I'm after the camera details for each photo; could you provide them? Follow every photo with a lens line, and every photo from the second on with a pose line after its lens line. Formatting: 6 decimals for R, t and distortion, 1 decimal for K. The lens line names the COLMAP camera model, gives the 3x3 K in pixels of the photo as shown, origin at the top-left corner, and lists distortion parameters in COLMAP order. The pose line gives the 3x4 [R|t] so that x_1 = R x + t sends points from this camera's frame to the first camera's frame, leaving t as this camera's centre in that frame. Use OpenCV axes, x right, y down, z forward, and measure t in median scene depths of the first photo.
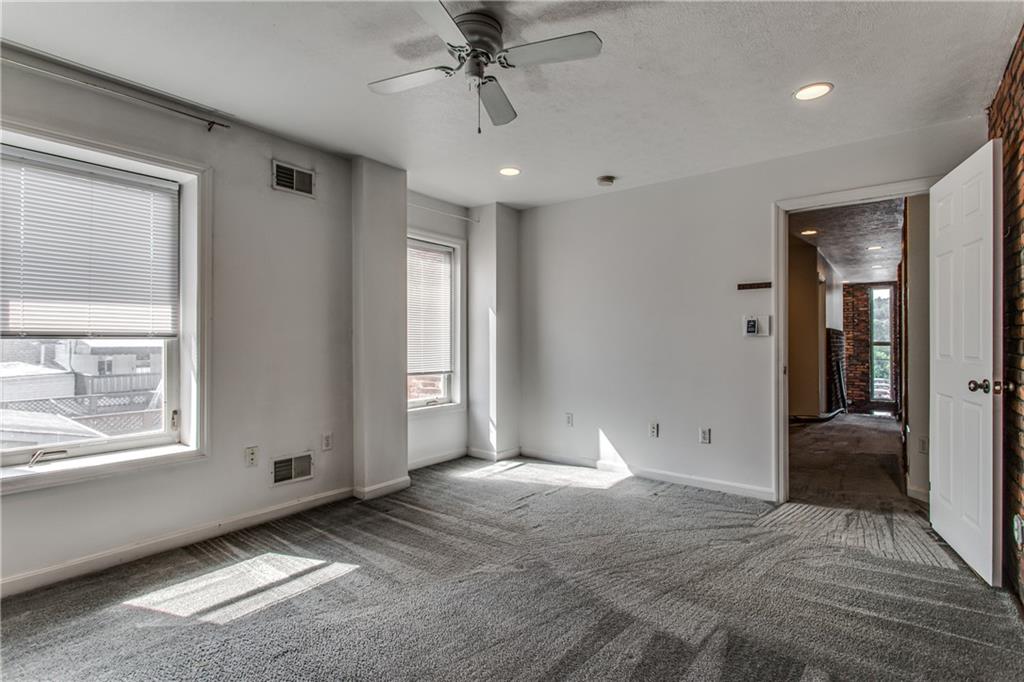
lens RADIAL K [[489.0, 0, 513.9], [0, 489.0, 338.5], [0, 0, 1]] dist [-0.000808, -0.000180]
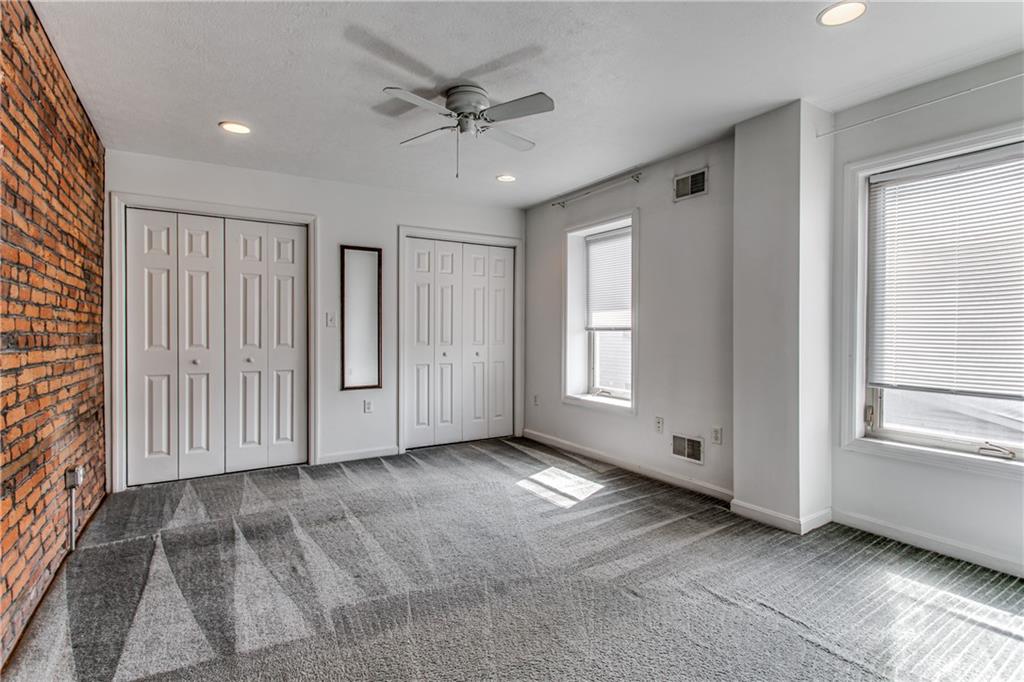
lens RADIAL K [[489.0, 0, 514.3], [0, 489.0, 336.3], [0, 0, 1]] dist [-0.000808, -0.000180]
pose [[-0.324594, 0.008803, -0.945813, 0.759144], [-0.001243, 0.999952, 0.009733, 0.002928], [0.945853, 0.004335, -0.324567, 1.042900]]
